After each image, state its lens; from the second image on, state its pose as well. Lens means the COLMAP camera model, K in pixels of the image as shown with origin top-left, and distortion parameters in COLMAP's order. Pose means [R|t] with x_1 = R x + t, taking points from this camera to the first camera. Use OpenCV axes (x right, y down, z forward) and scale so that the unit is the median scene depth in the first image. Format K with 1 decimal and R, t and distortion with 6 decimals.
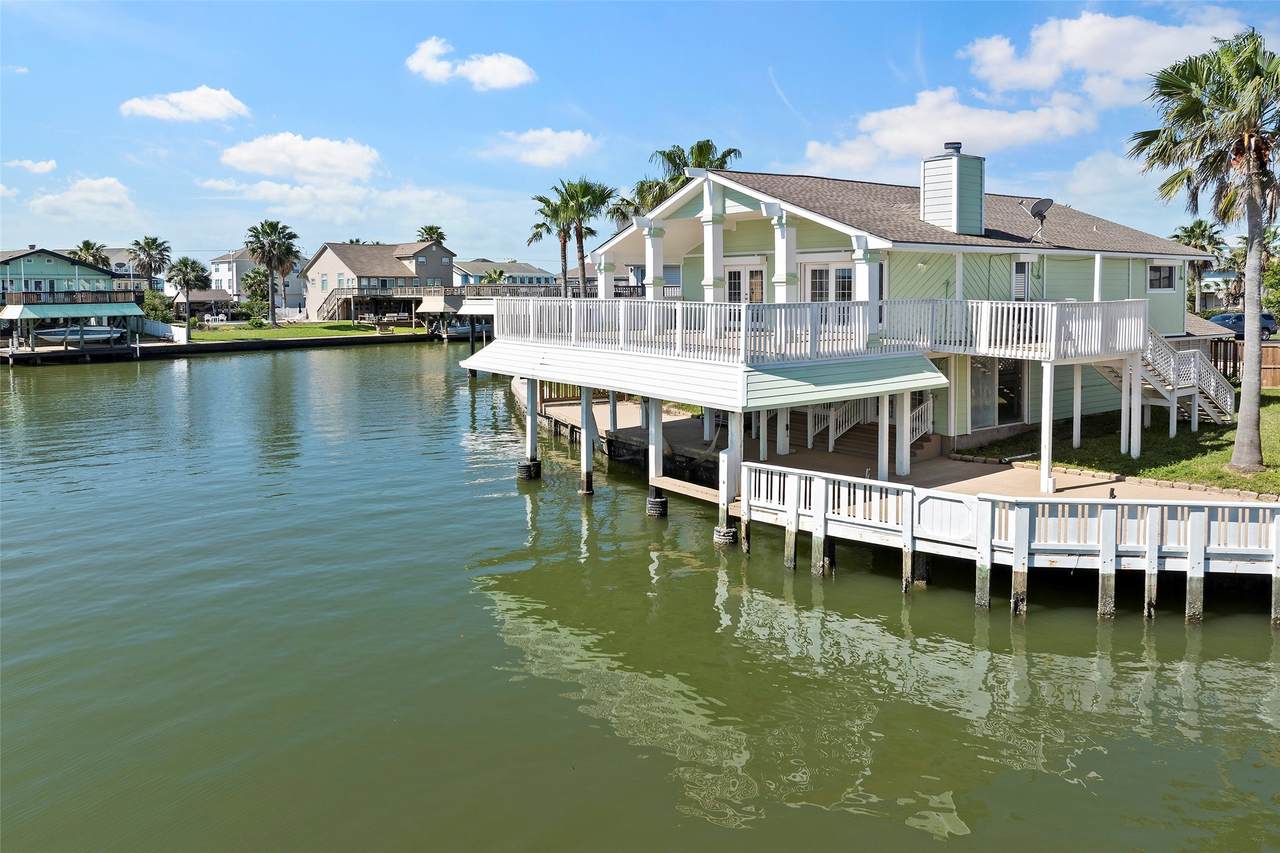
lens RADIAL K [[905.5, 0, 643.9], [0, 905.5, 426.3], [0, 0, 1]] dist [-0.015082, -0.002690]
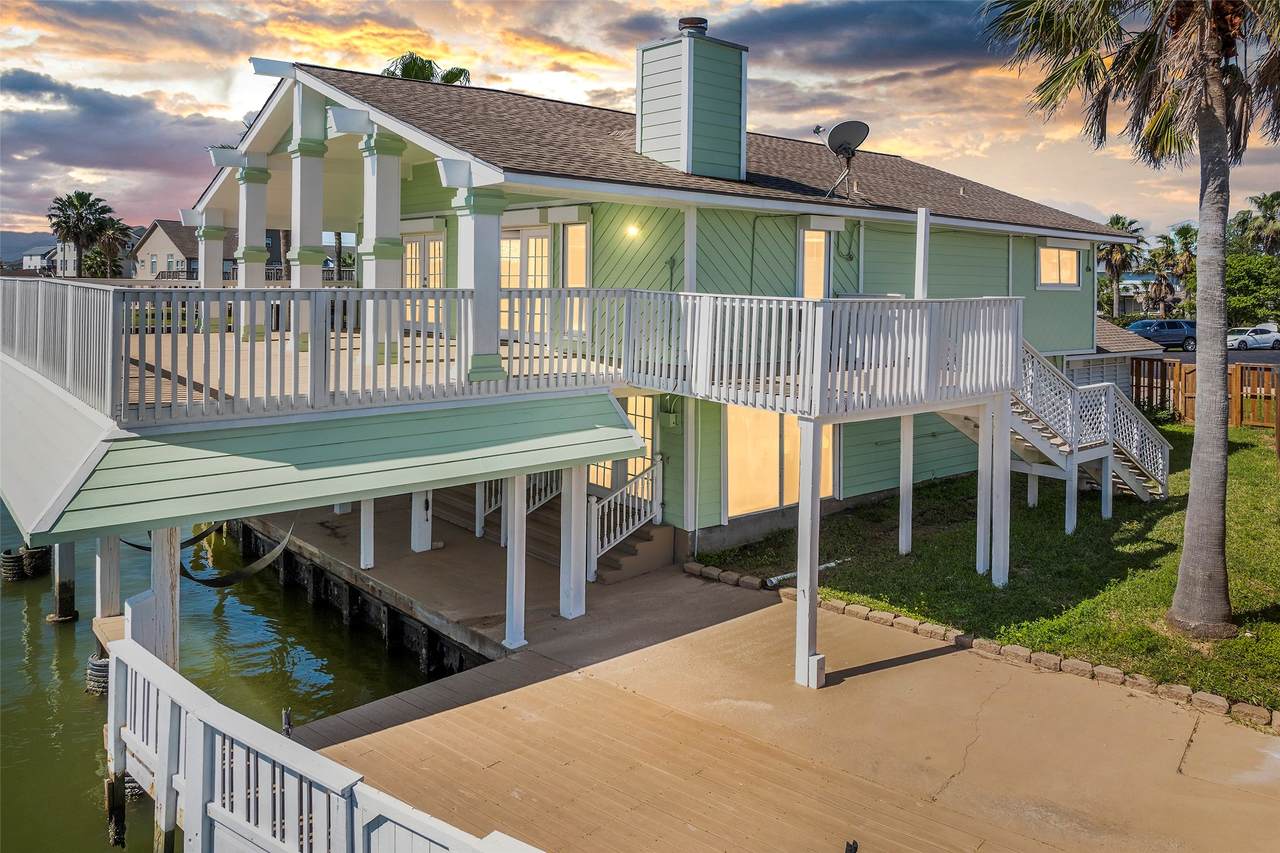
lens RADIAL K [[905.5, 0, 627.9], [0, 905.5, 384.7], [0, 0, 1]] dist [-0.015082, -0.002690]
pose [[0.998437, 0.015858, 0.053586, 0.280576], [-0.013783, 0.999149, -0.038884, -0.060675], [-0.054157, 0.038085, 0.997806, 0.447486]]
